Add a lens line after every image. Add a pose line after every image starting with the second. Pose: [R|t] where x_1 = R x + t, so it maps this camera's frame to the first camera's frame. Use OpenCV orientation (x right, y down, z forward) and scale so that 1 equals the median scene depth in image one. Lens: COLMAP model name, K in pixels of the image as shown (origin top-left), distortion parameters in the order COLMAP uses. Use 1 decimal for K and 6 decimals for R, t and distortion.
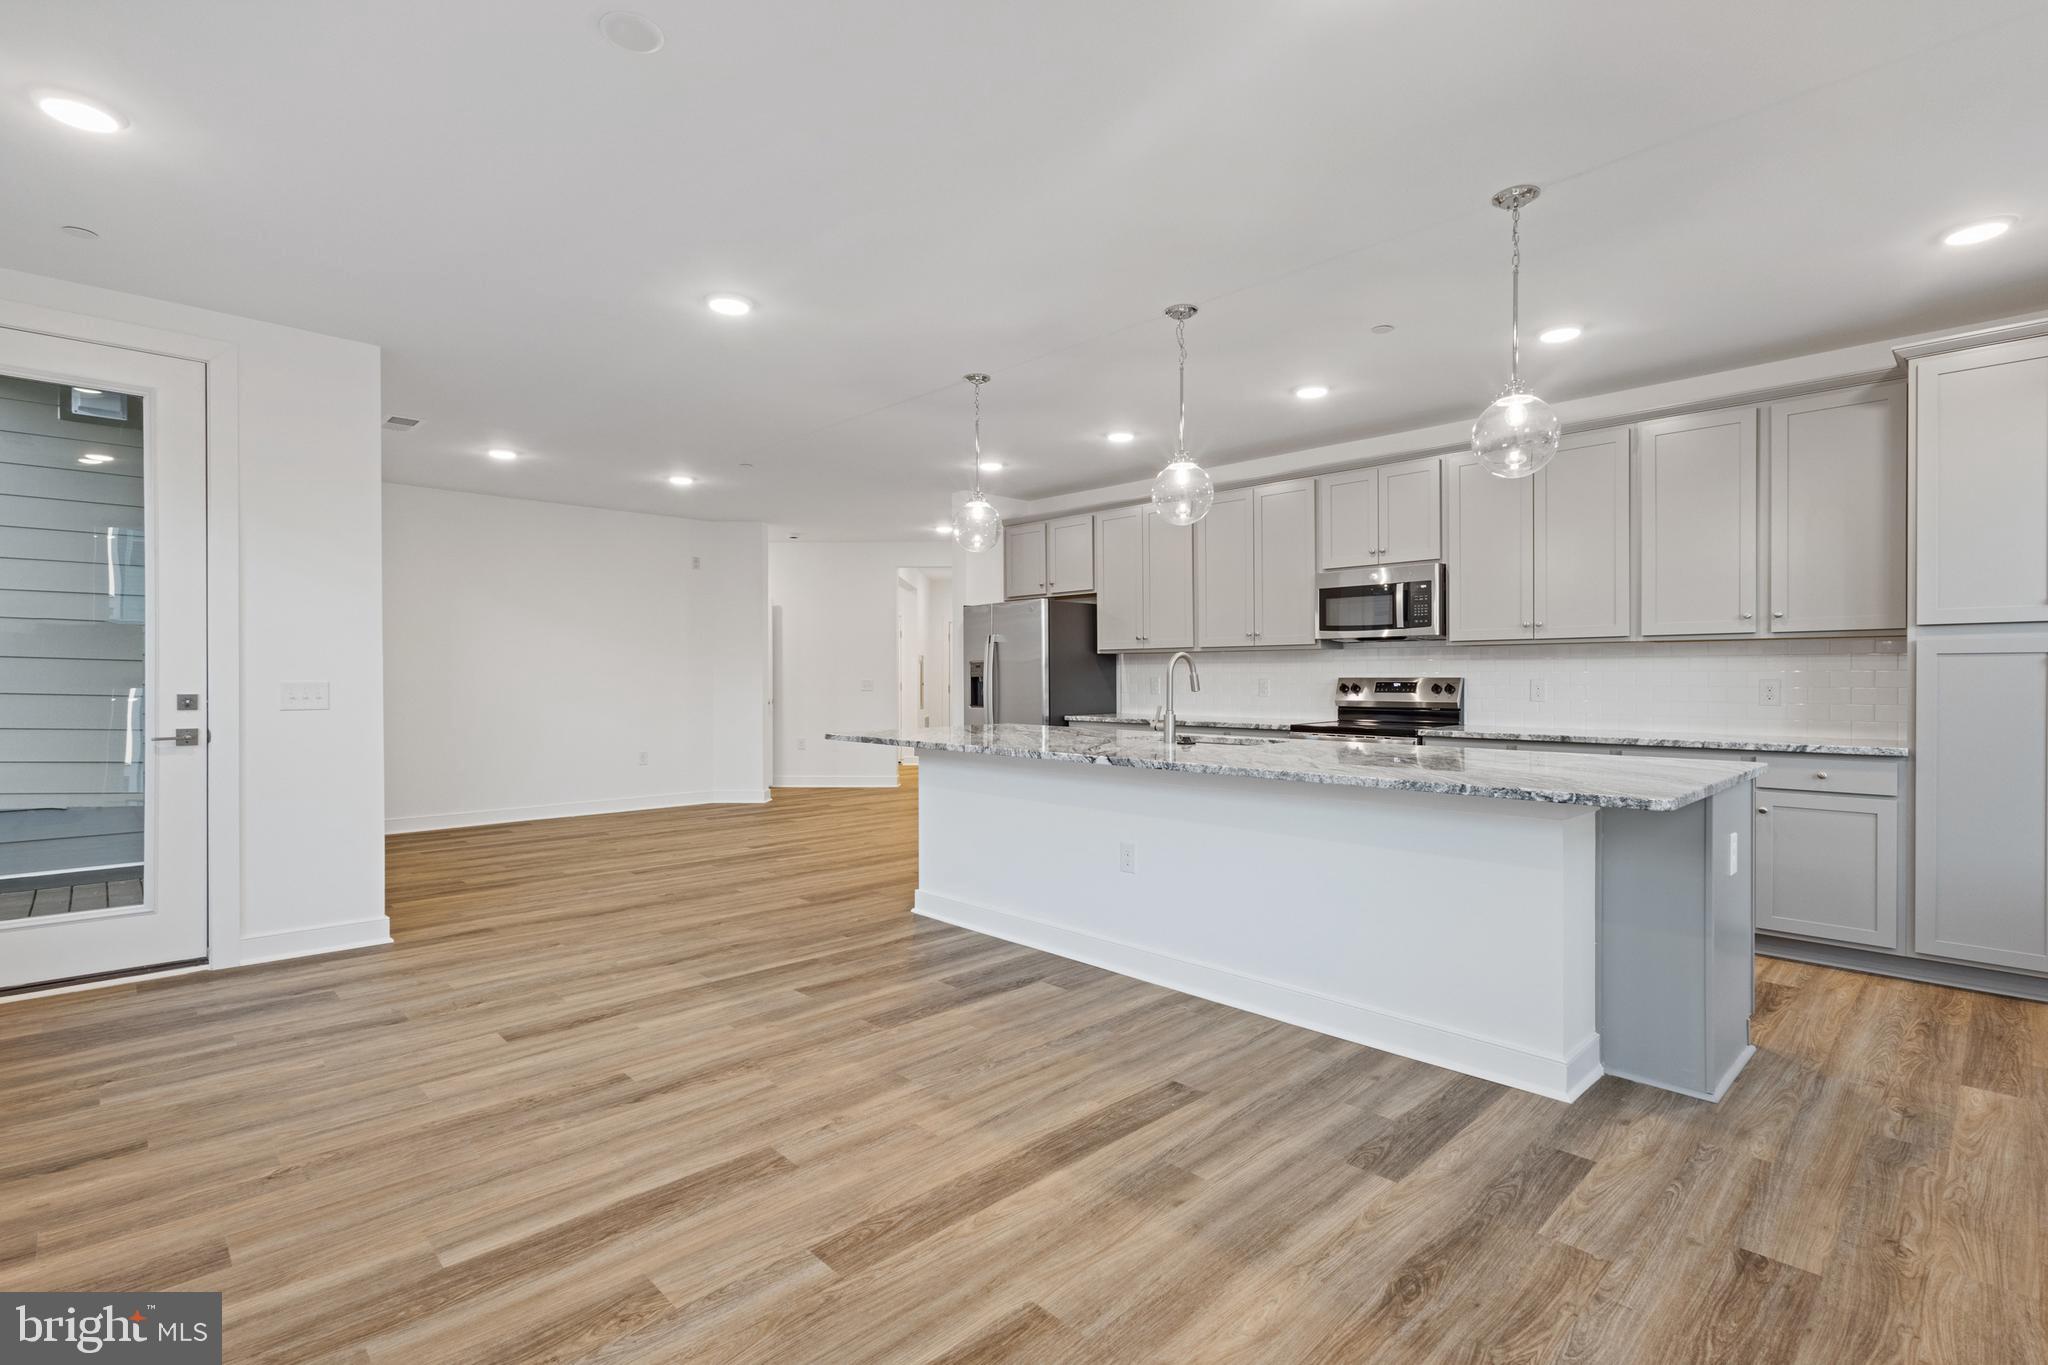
lens RADIAL K [[962.4, 0, 1018.7], [0, 962.4, 682.5], [0, 0, 1]] dist [0.001660, 0.000832]
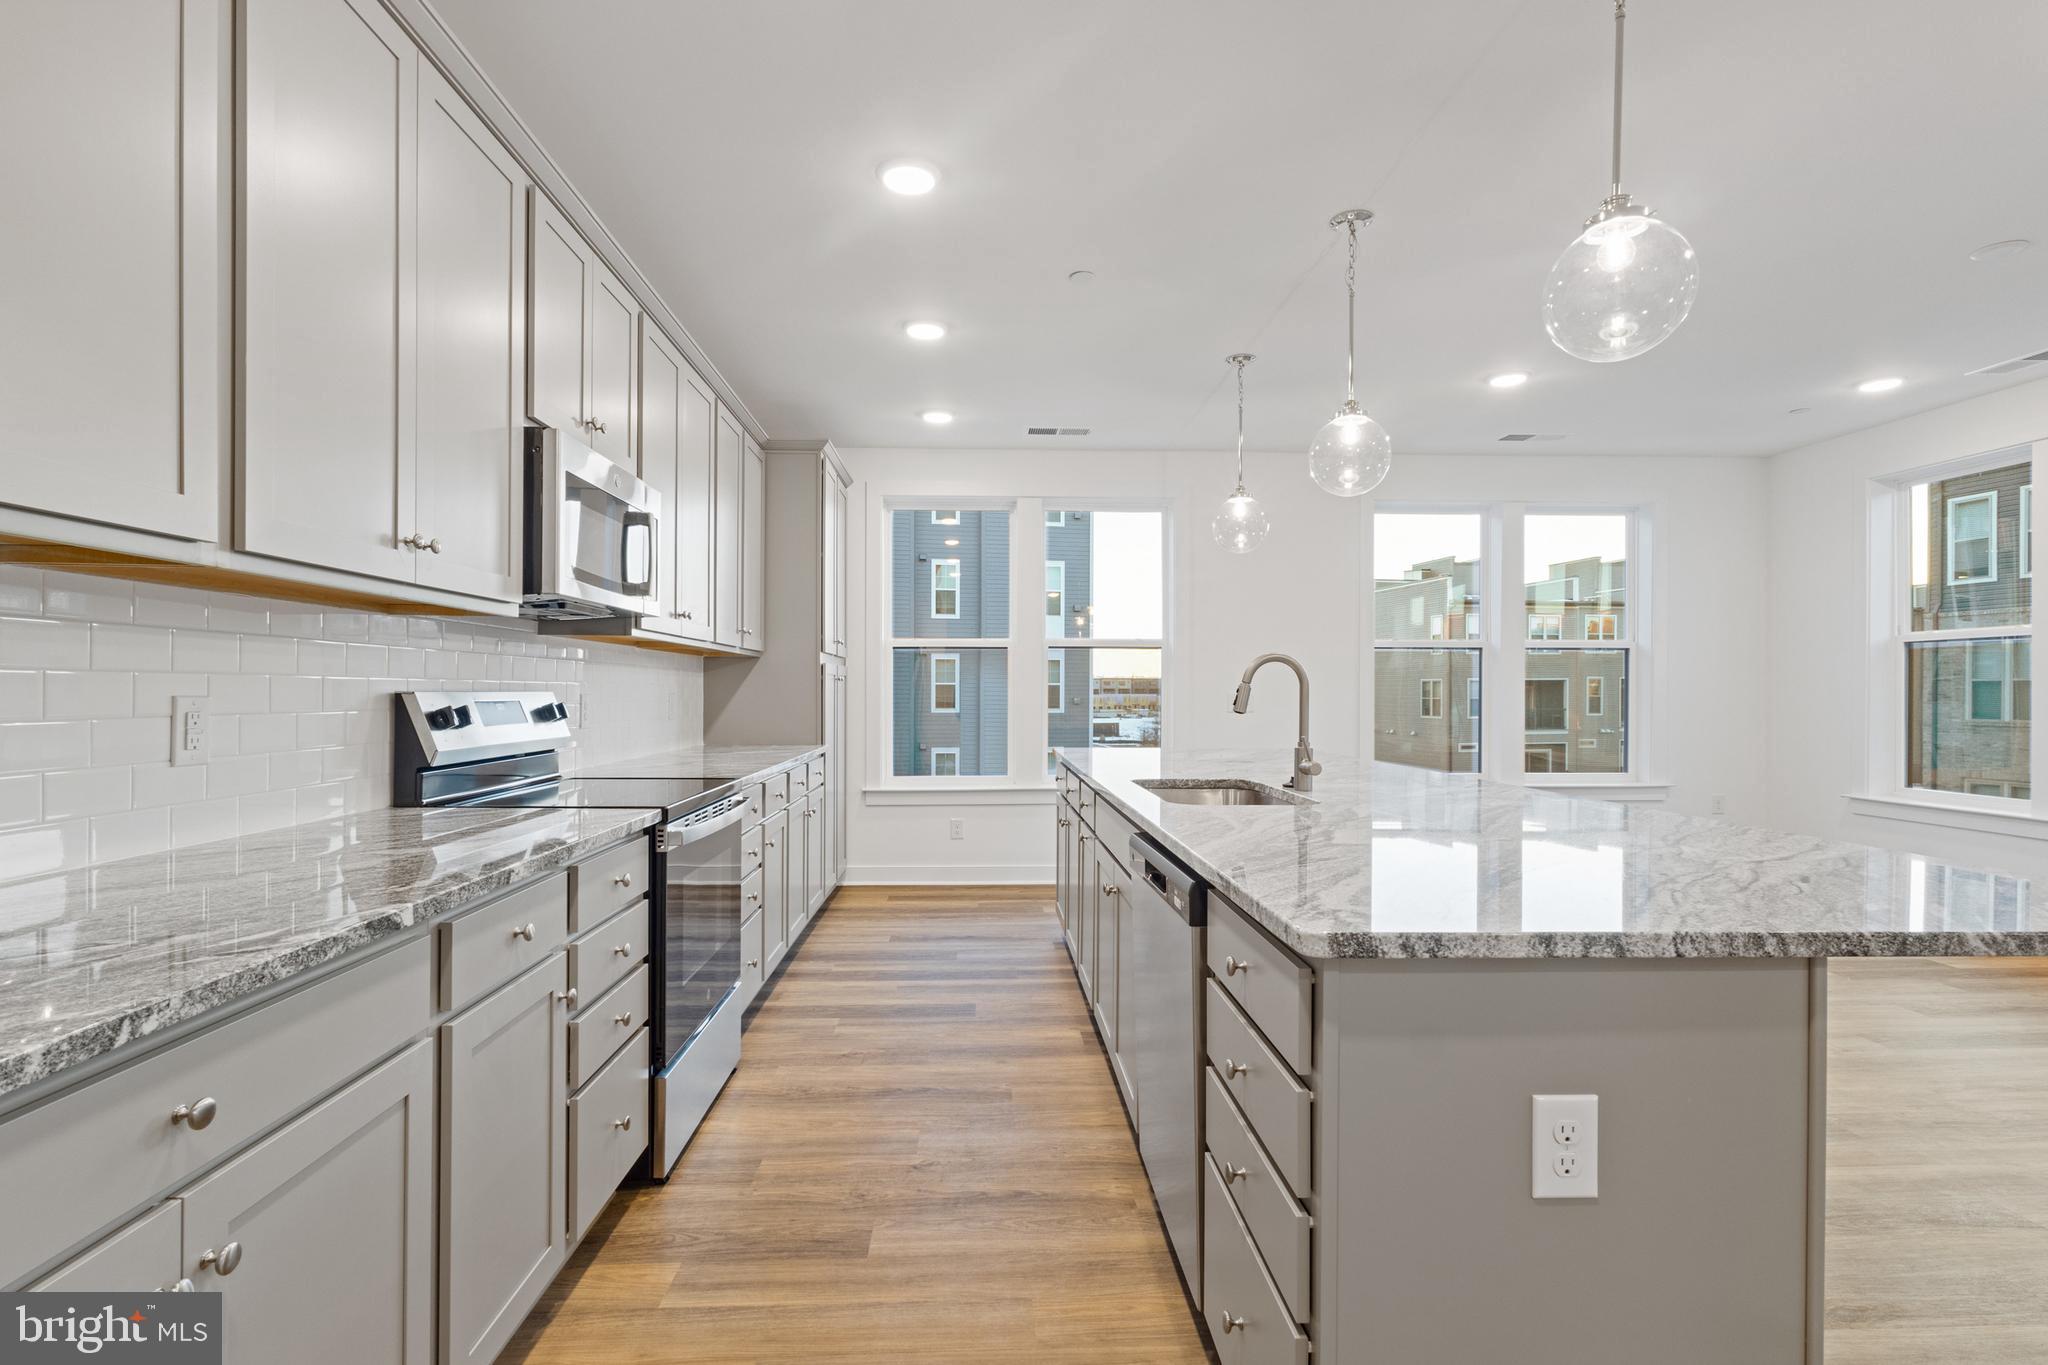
lens RADIAL K [[959.6, 0, 1018.0], [0, 959.6, 697.4], [0, 0, 1]] dist [0.001649, 0.000373]
pose [[-0.753777, -0.004165, 0.657117, -0.143042], [0.003202, 0.999945, 0.010011, -0.009299], [-0.657123, 0.009650, -0.753722, 1.799062]]
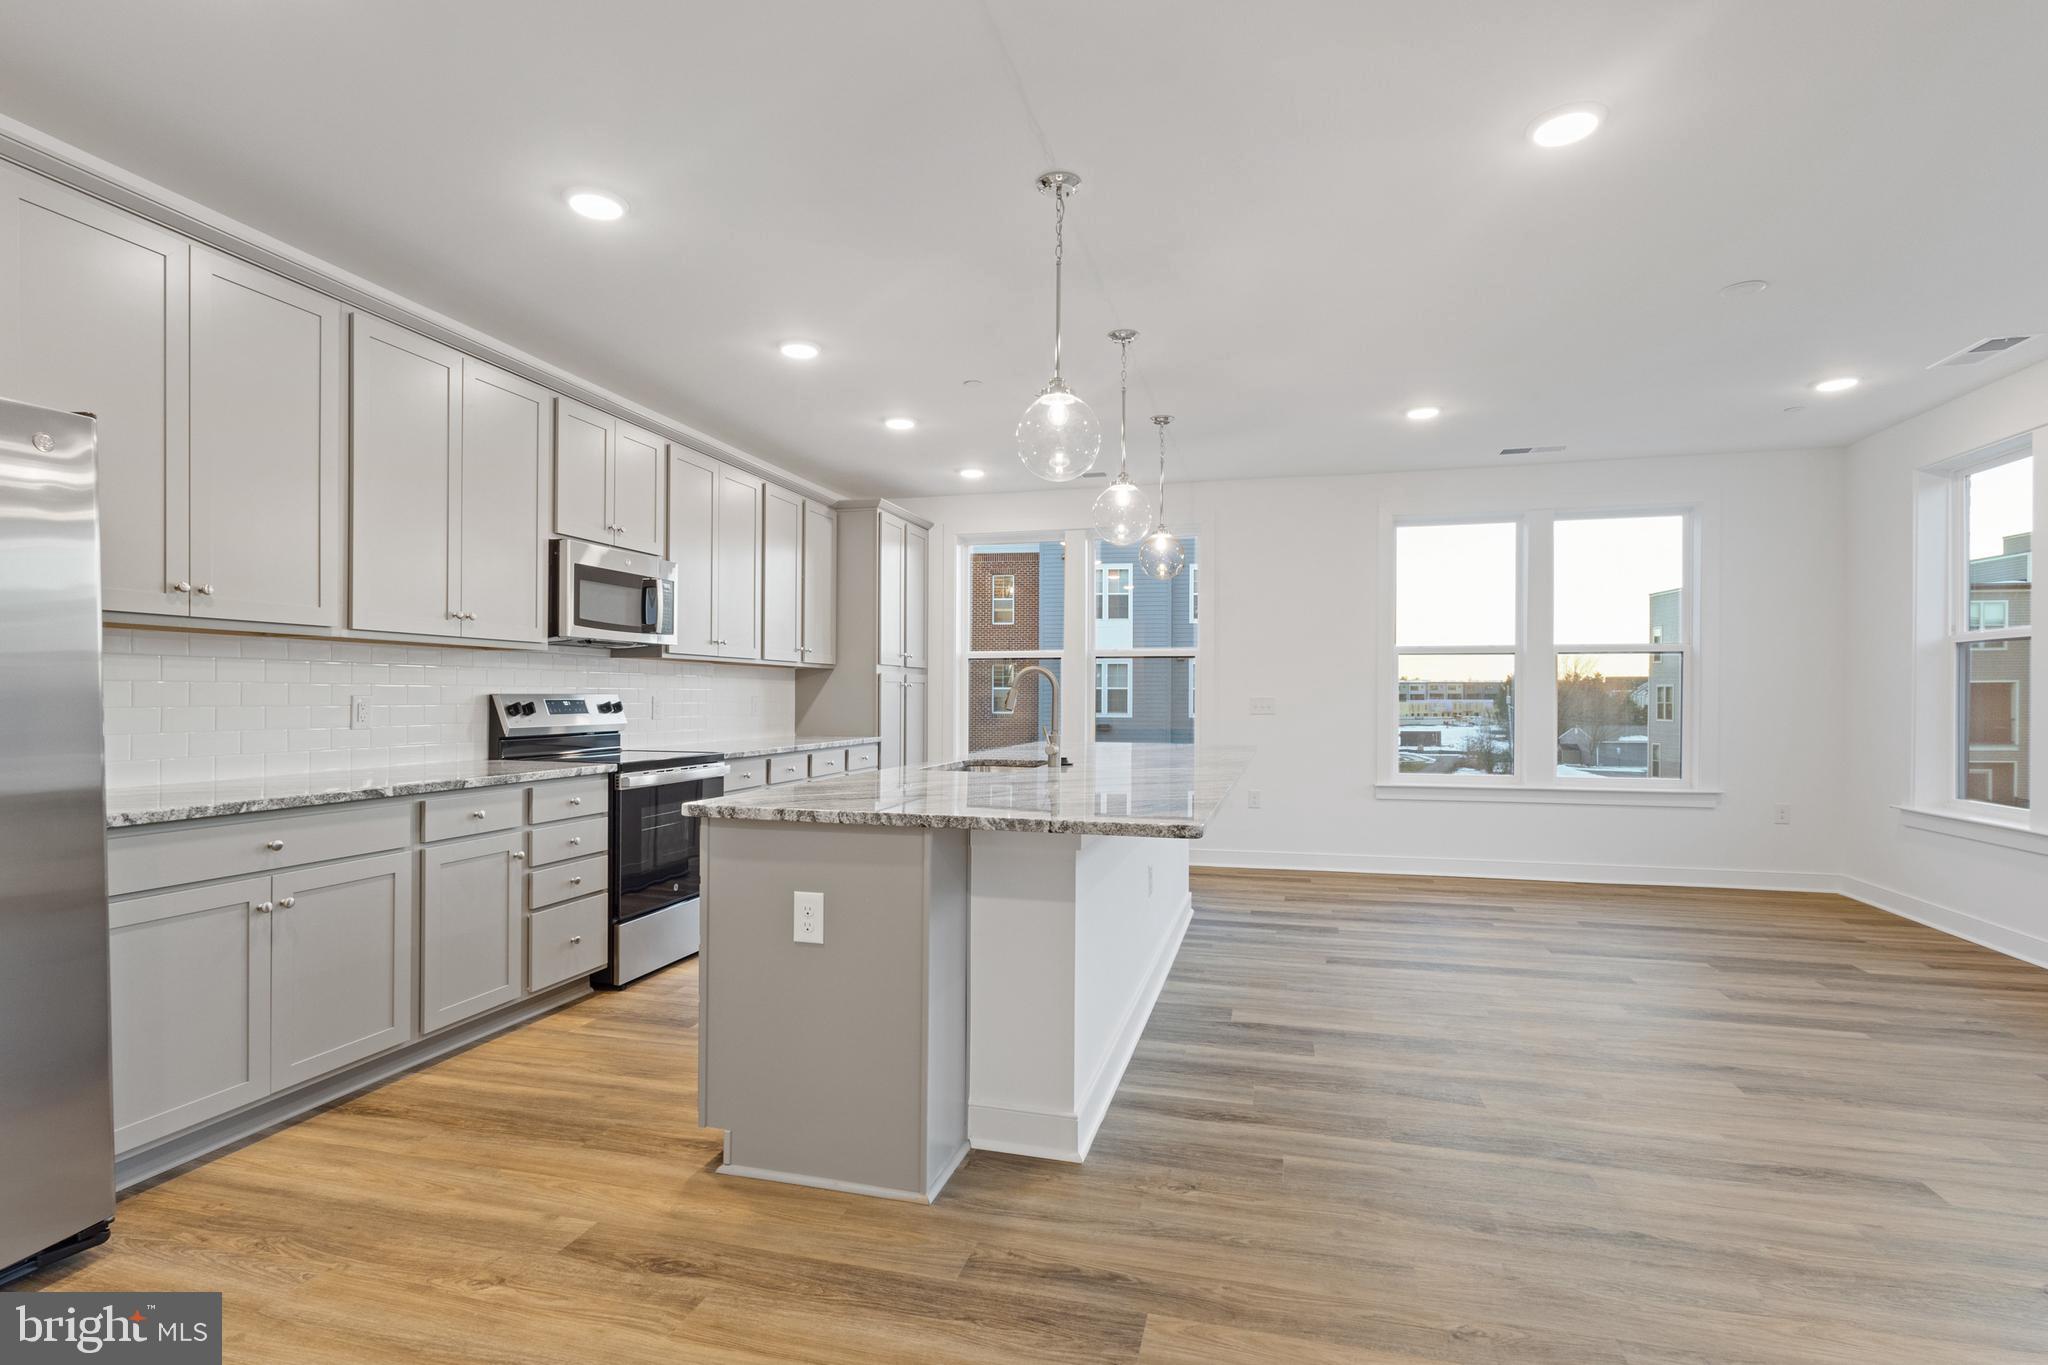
lens RADIAL K [[985.3, 0, 1028.6], [0, 985.3, 701.7], [0, 0, 1]] dist [0.002218, 0.000700]
pose [[-0.523893, -0.005287, 0.851768, -0.685680], [0.003101, 0.999962, 0.008114, -0.006404], [-0.851778, 0.006893, -0.523857, 1.666667]]
